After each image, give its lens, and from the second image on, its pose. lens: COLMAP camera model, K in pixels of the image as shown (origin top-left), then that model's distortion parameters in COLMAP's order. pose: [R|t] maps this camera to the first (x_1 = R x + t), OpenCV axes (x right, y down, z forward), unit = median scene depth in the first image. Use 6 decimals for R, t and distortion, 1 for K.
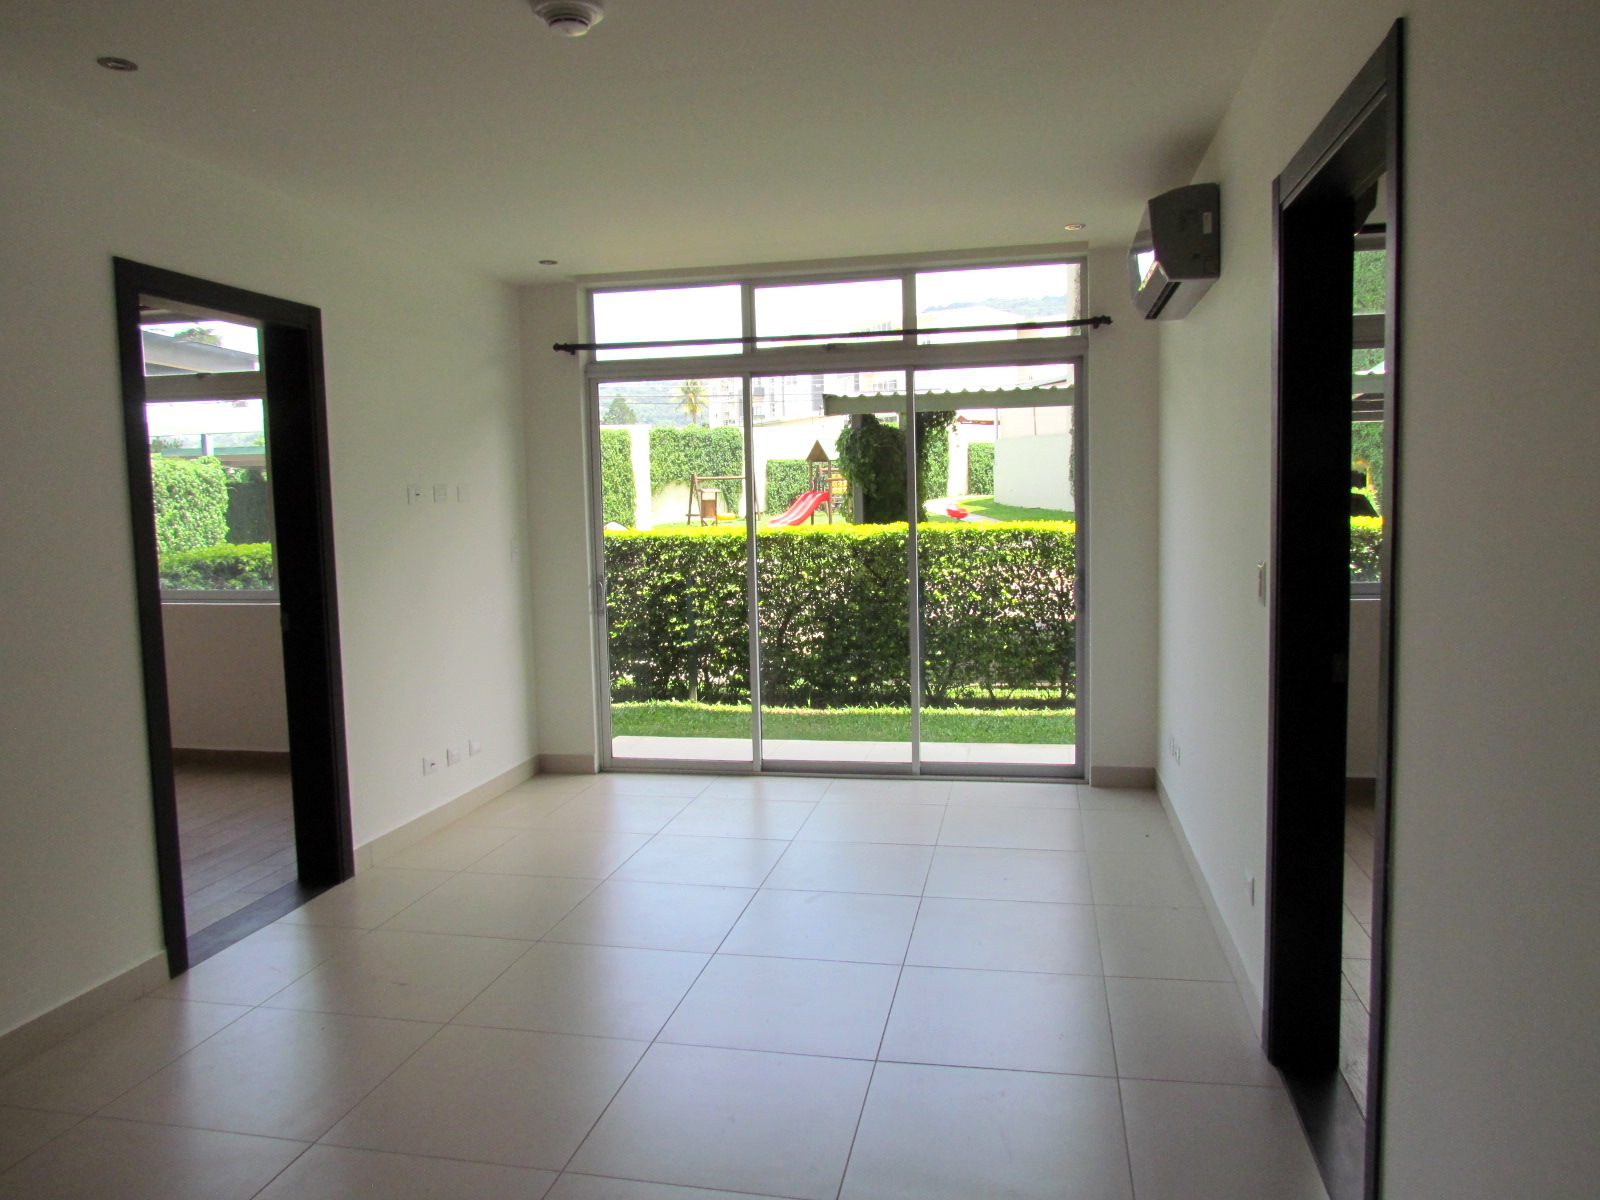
lens RADIAL K [[1086.5, 0, 799.9], [0, 1086.5, 561.2], [0, 0, 1]] dist [-0.001979, 0.000259]
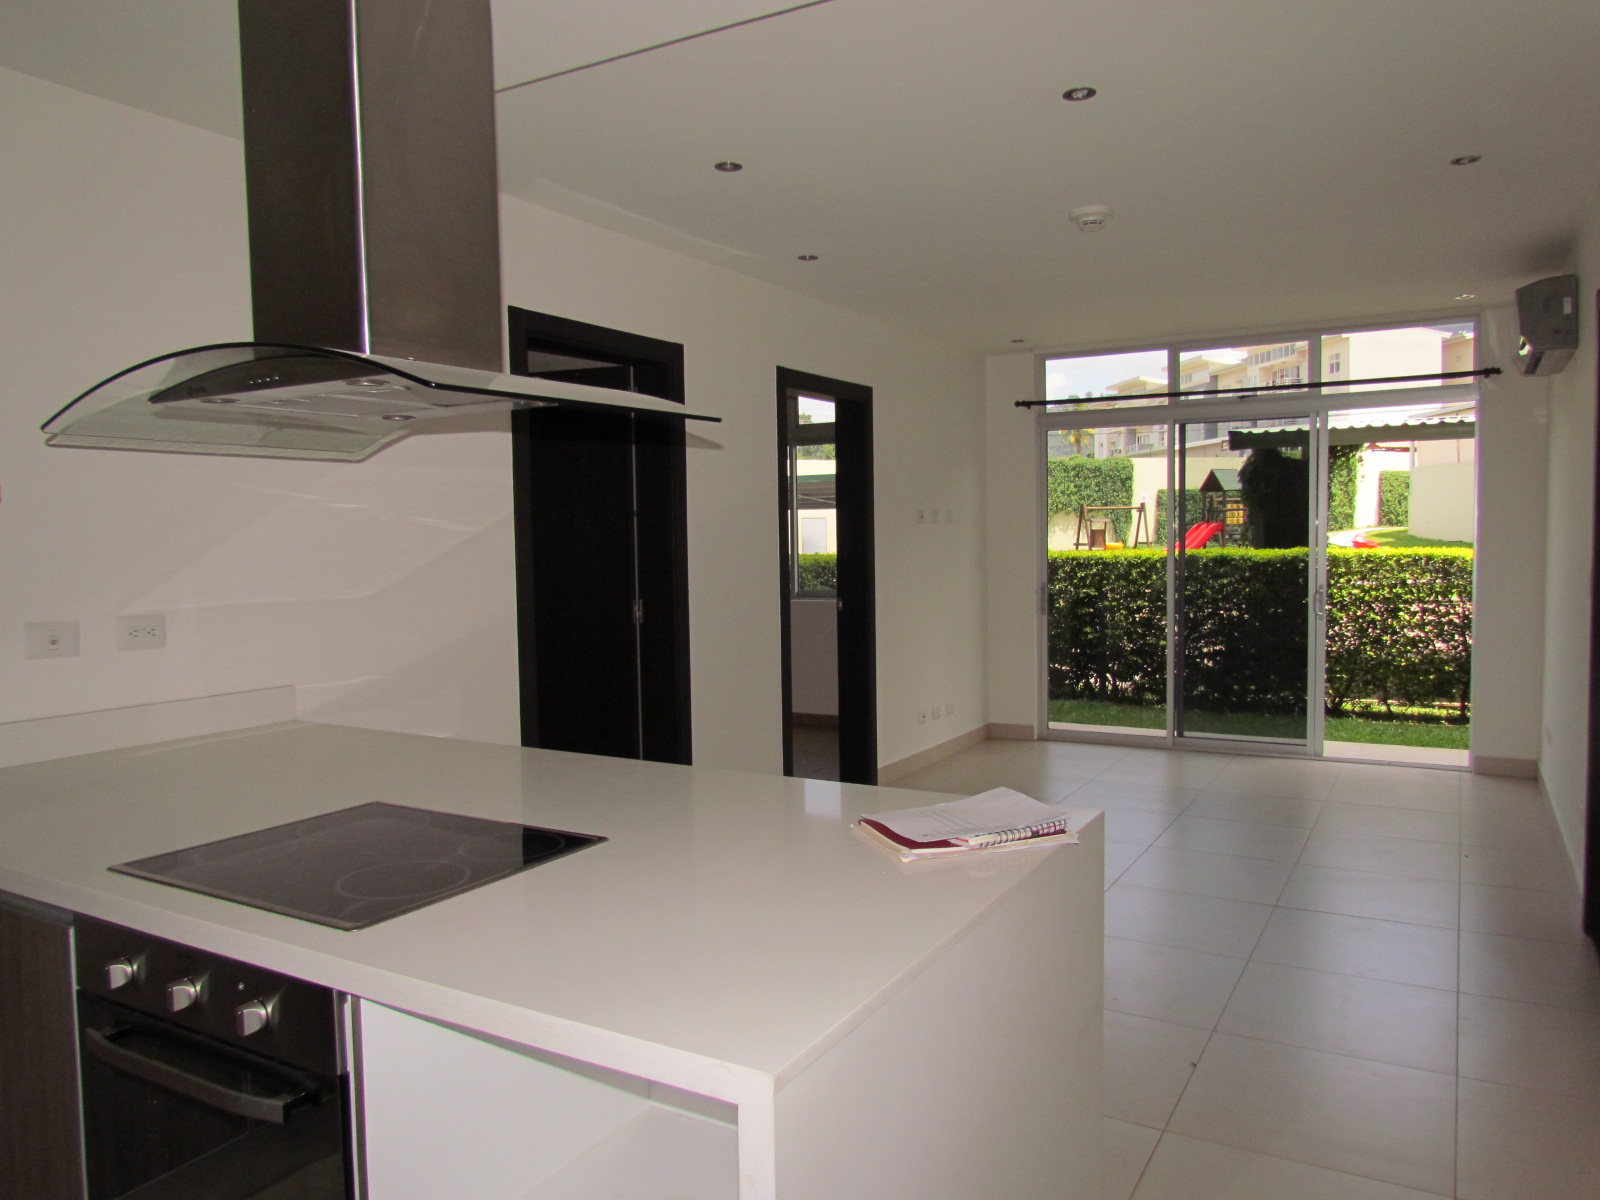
lens RADIAL K [[1151.3, 0, 800.0], [0, 1151.3, 600.0], [0, 0, 1]] dist [-0.020545, -0.000190]
pose [[0.949830, 0.025542, -0.311721, -0.026168], [-0.024824, 0.999672, 0.006269, 0.022968], [0.311779, 0.001784, 0.950153, -0.258486]]
